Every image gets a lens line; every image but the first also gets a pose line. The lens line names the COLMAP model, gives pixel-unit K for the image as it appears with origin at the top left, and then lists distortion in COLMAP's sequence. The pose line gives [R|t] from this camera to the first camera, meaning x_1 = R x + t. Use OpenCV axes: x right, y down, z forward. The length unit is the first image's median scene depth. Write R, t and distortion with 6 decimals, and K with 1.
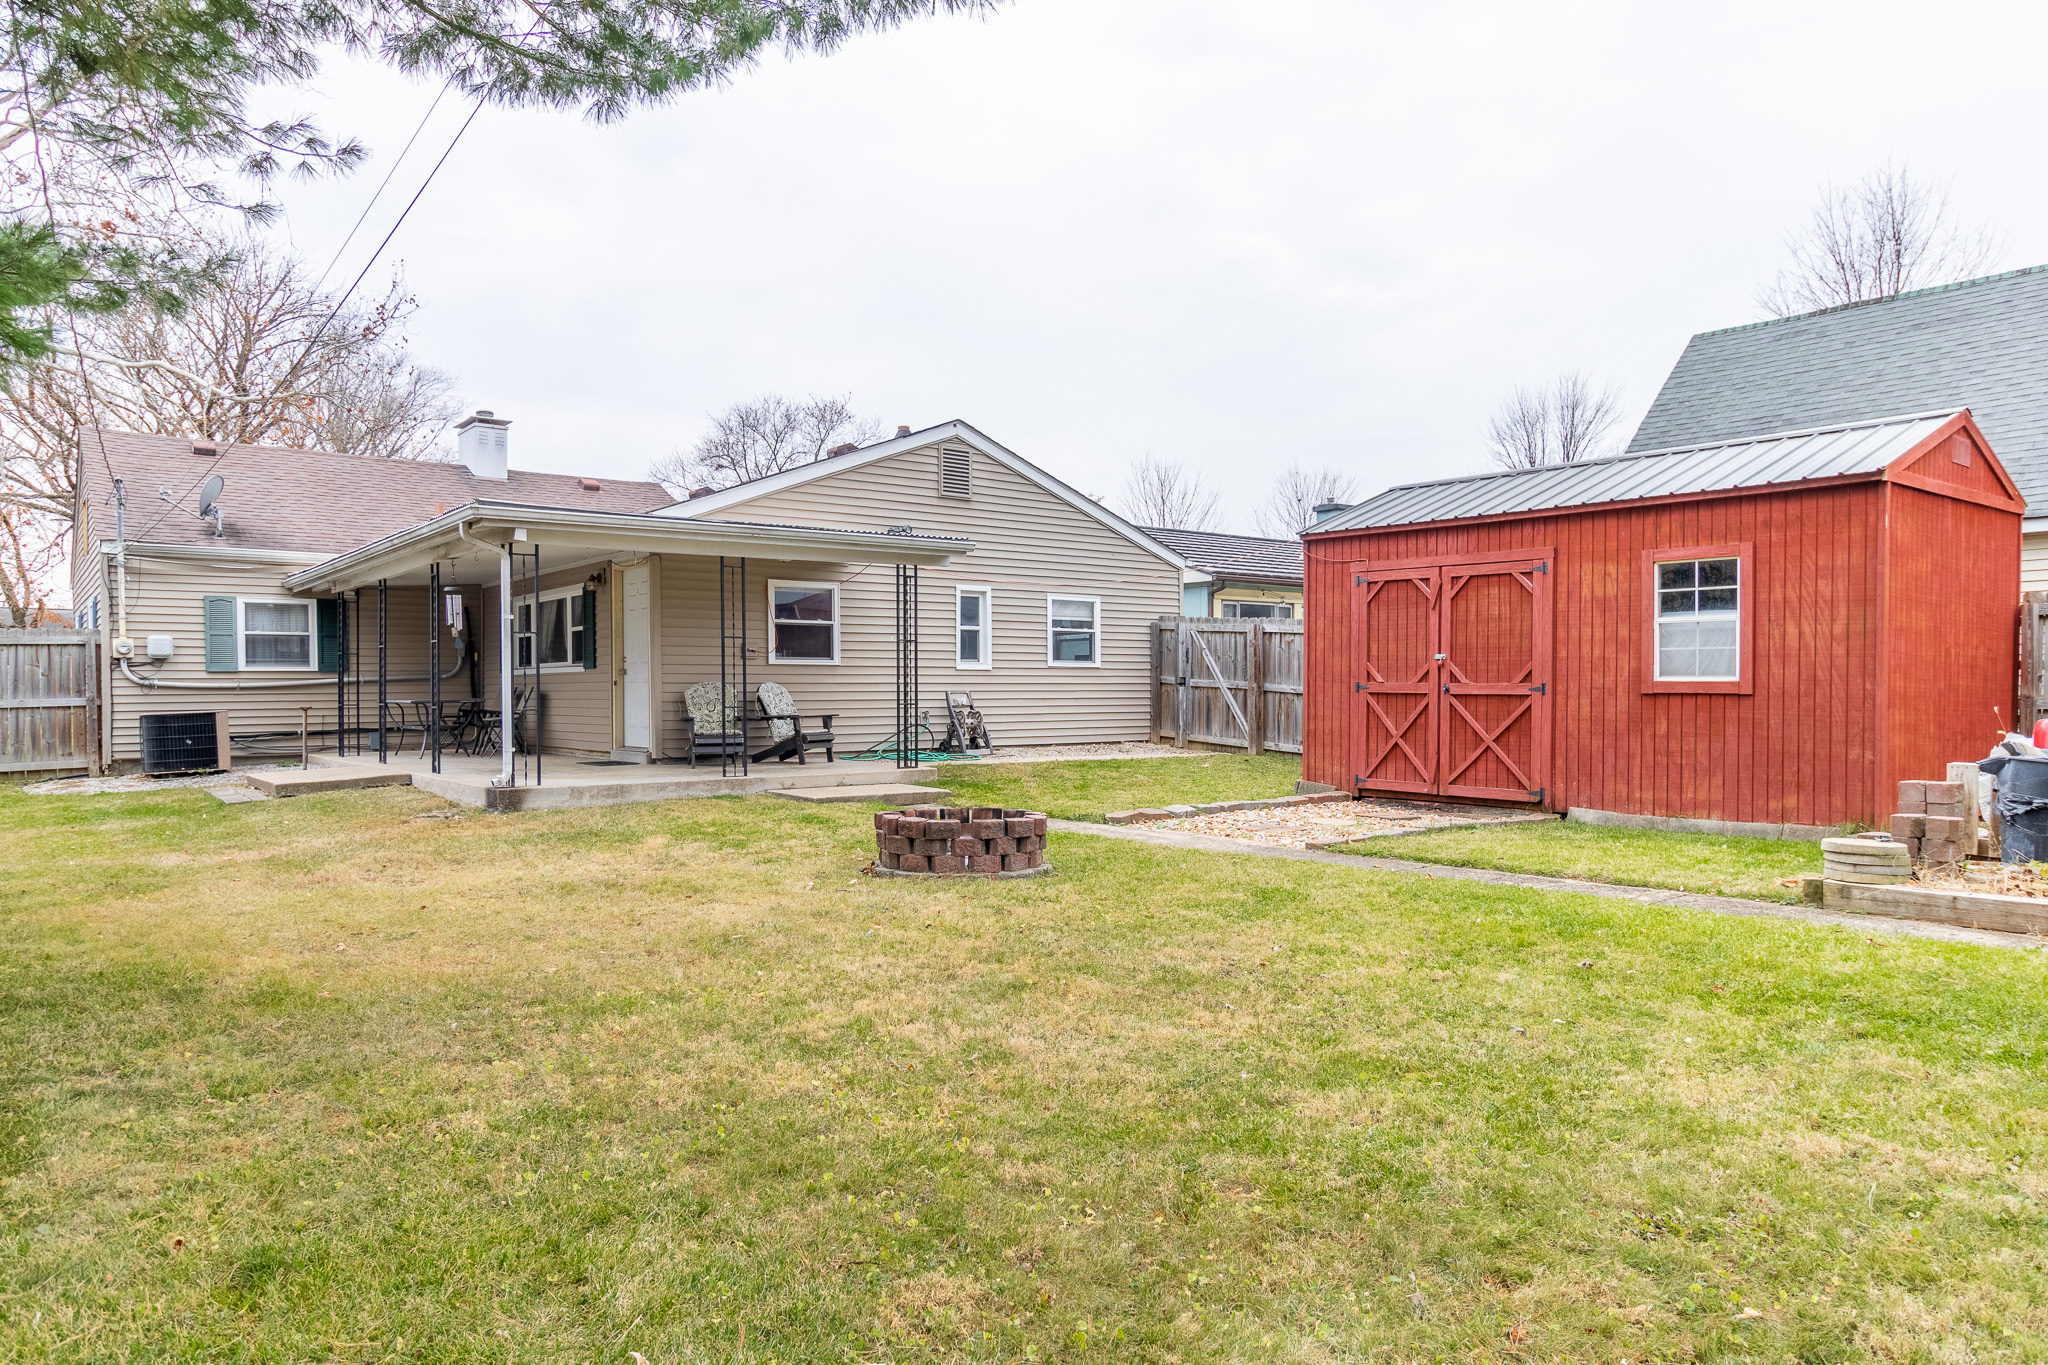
lens RADIAL K [[1287.6, 0, 1026.2], [0, 1287.6, 727.5], [0, 0, 1]] dist [0.002203, 0.002064]
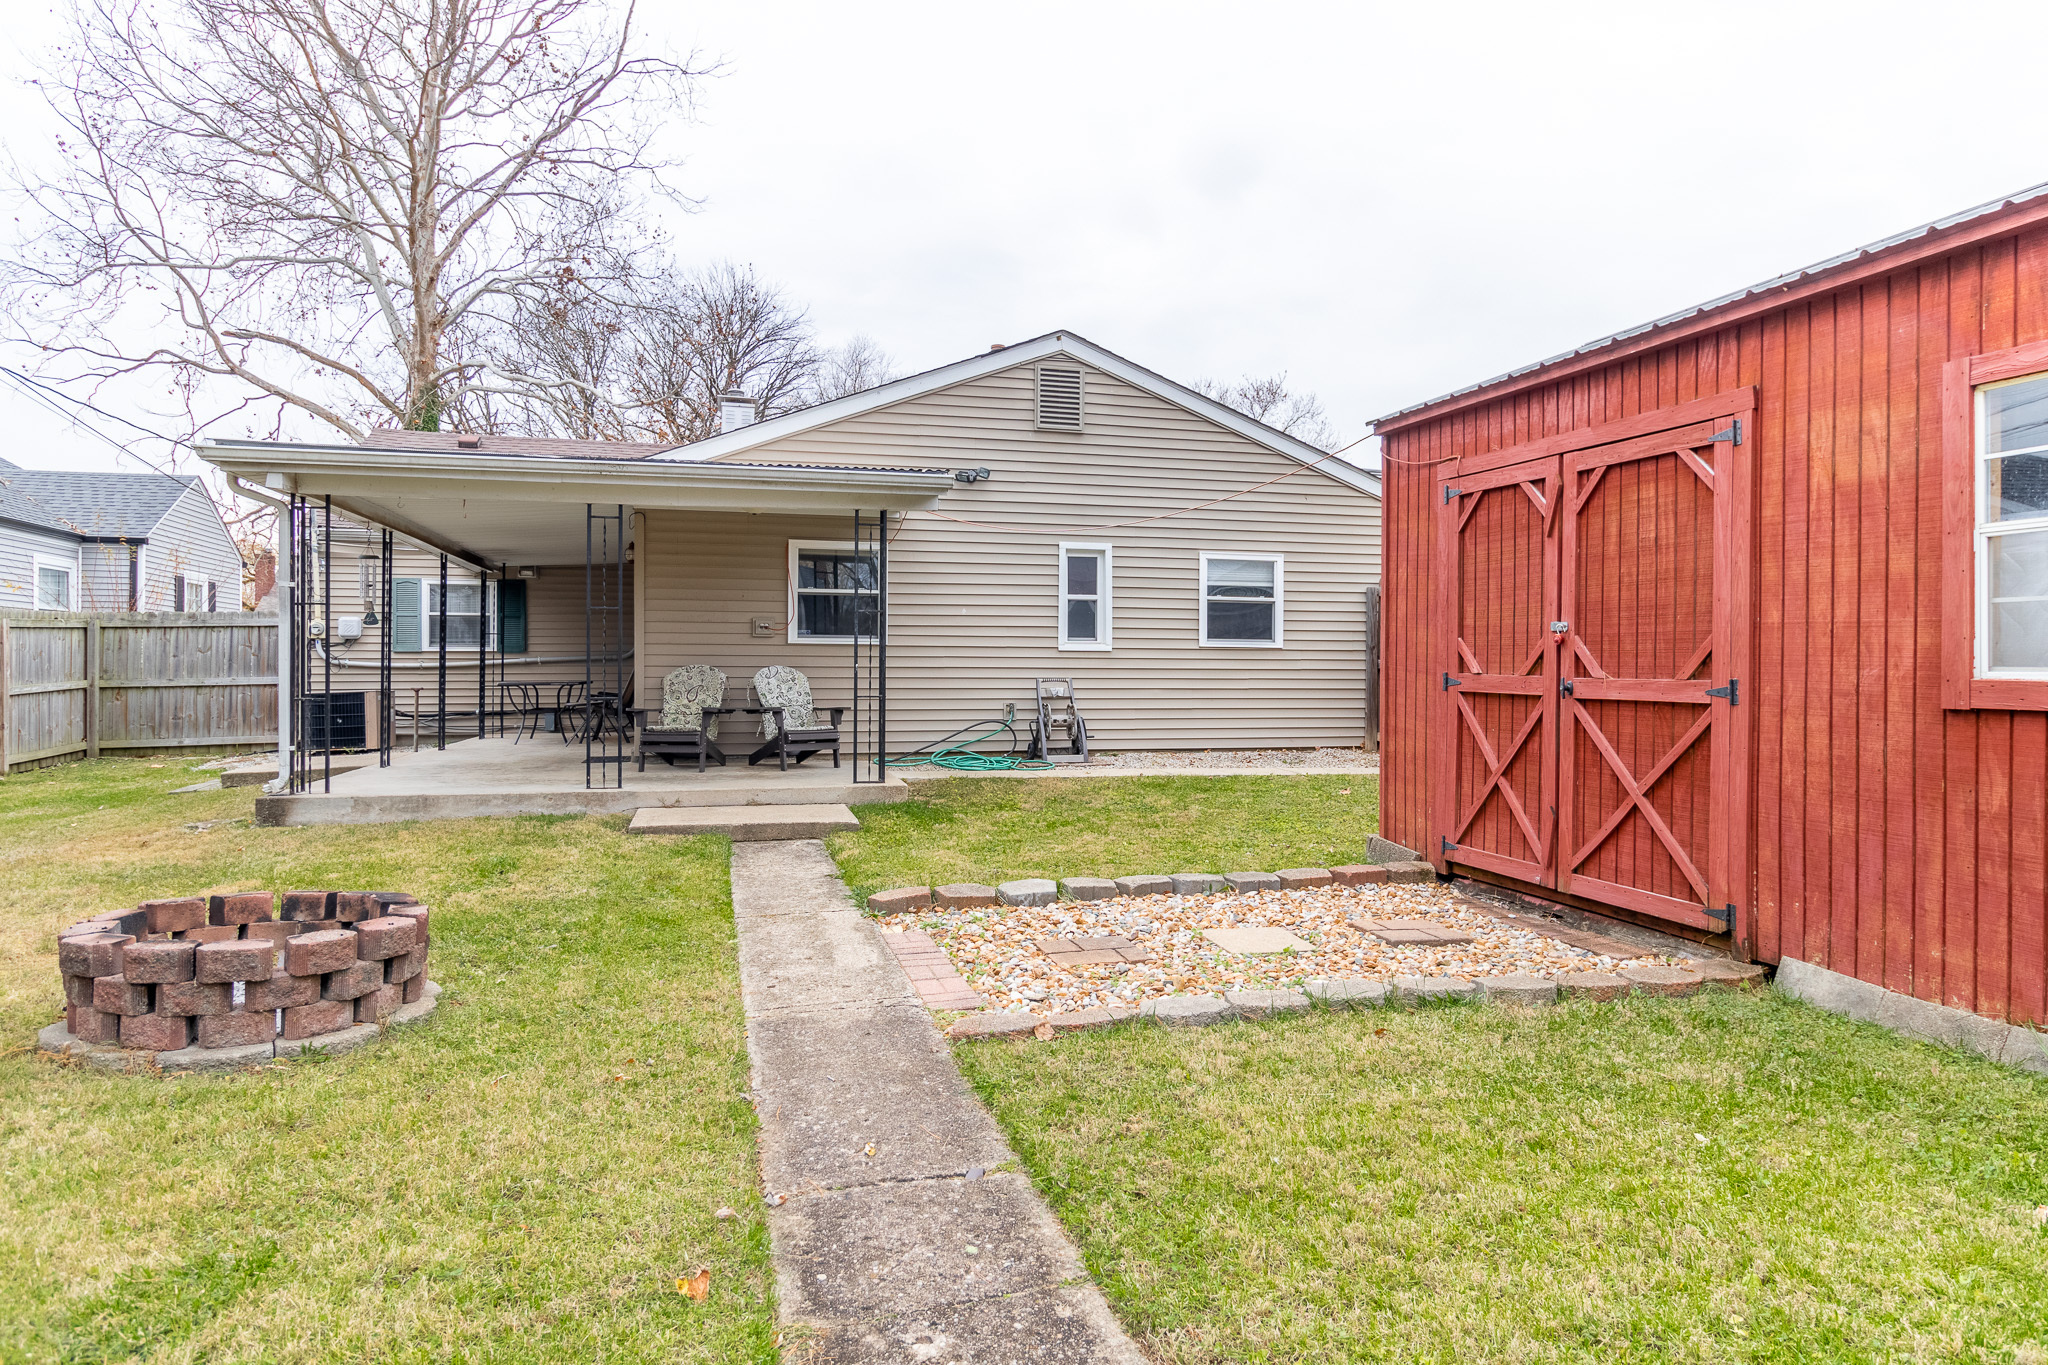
lens RADIAL K [[1217.7, 0, 1024.0], [0, 1217.7, 682.5], [0, 0, 1]] dist [0.000550, 0.000422]
pose [[0.920263, 0.011540, -0.391129, 0.239424], [-0.019200, 0.999693, -0.015681, -0.015373], [0.390828, 0.021941, 0.920202, 0.350758]]
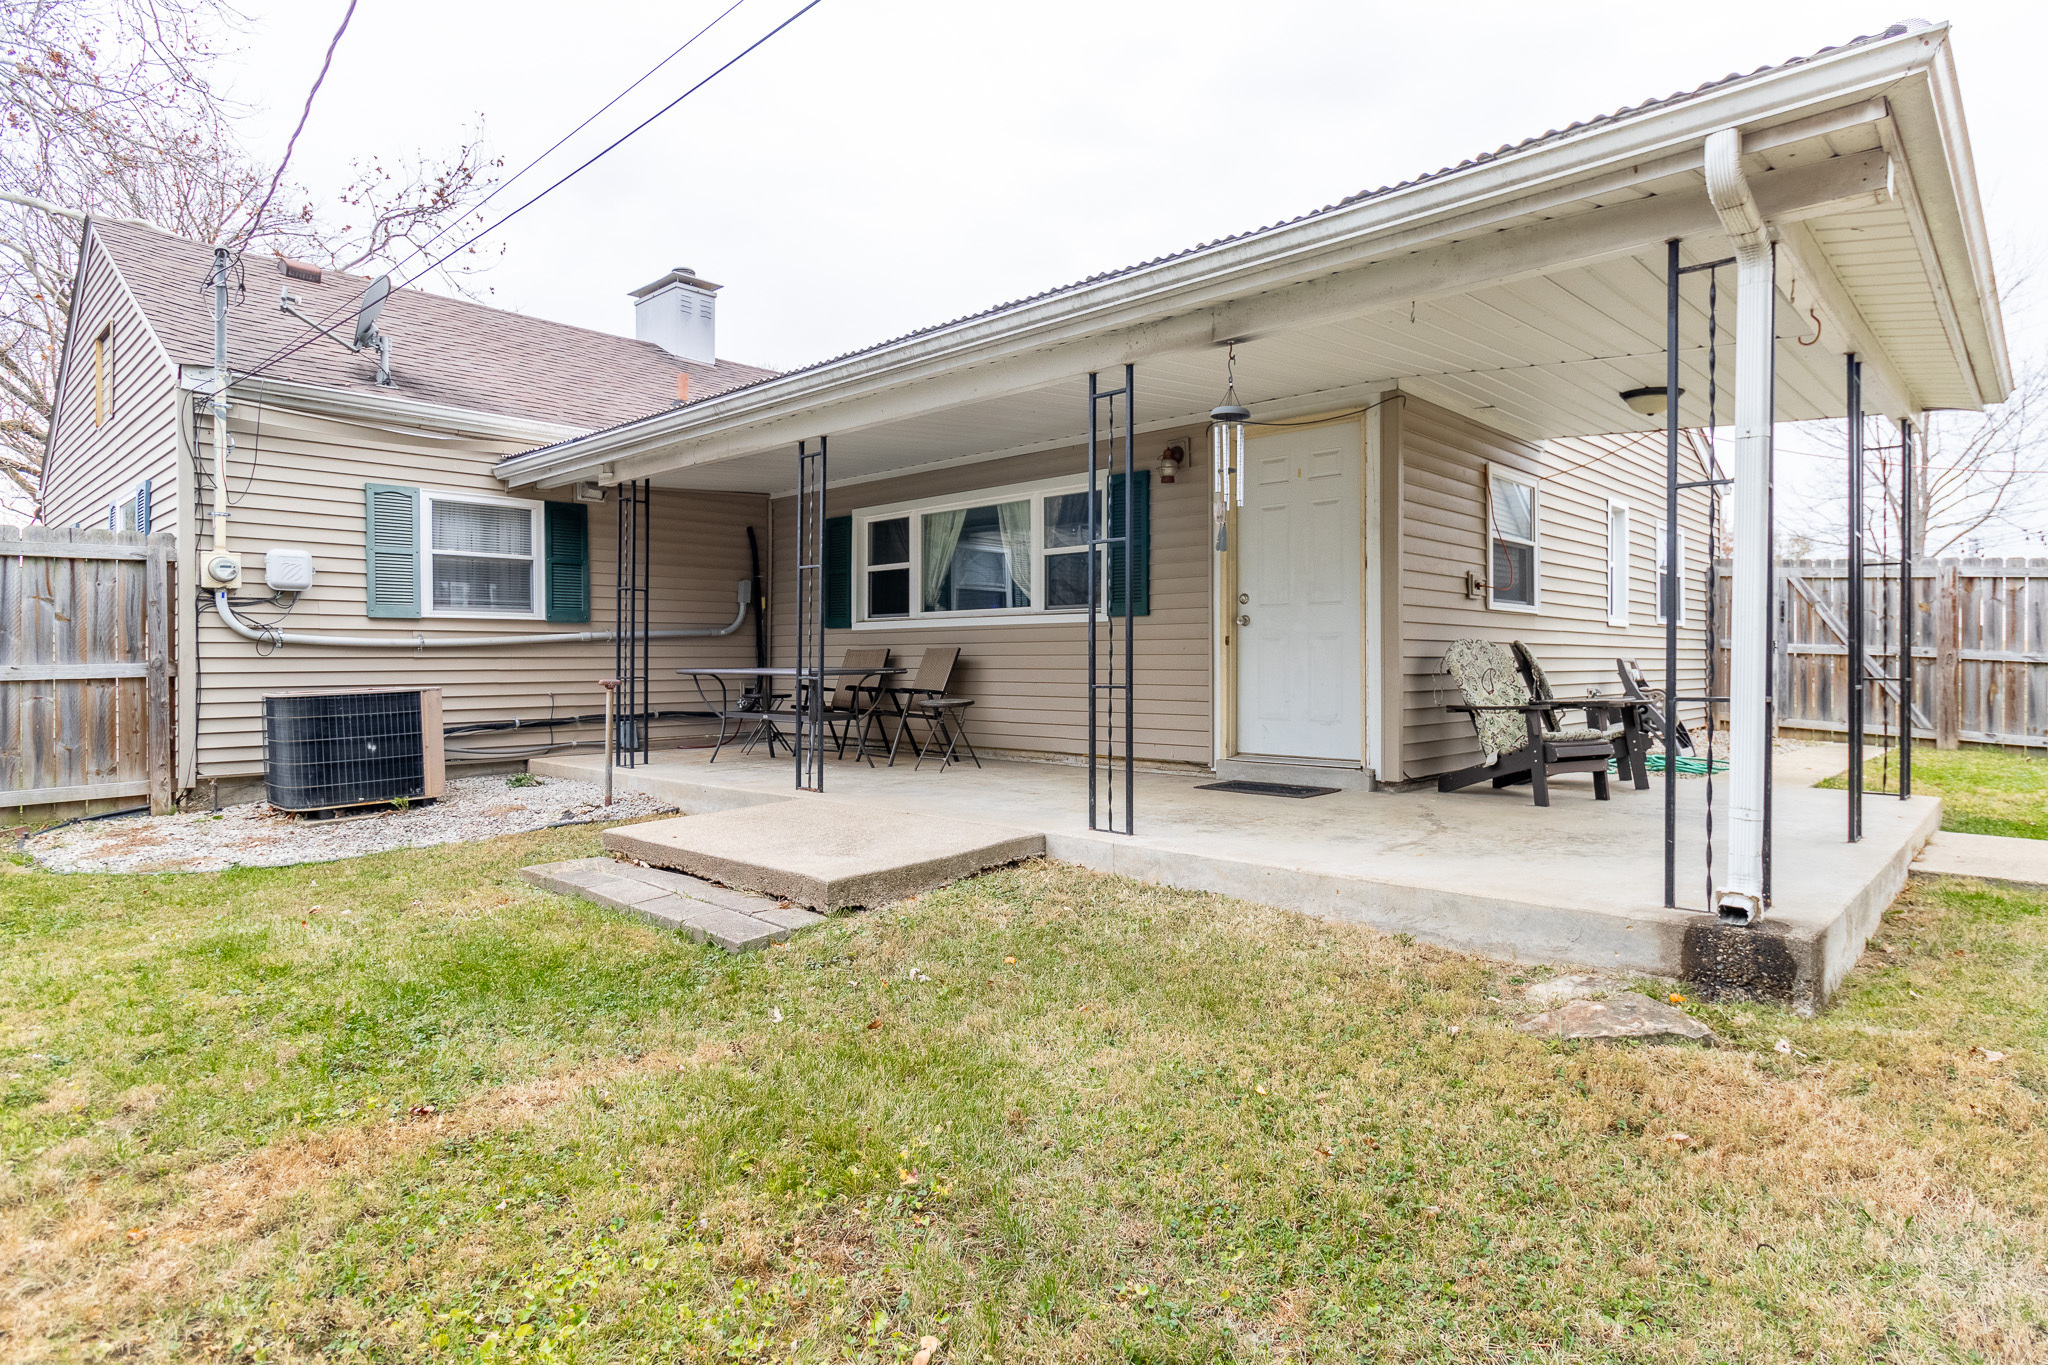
lens RADIAL K [[1087.8, 0, 1018.9], [0, 1087.8, 676.7], [0, 0, 1]] dist [0.002654, 0.000010]
pose [[0.988830, 0.003109, 0.149016, -0.488632], [-0.000756, 0.999874, -0.015840, -0.011523], [-0.149046, 0.015550, 0.988708, 0.559438]]
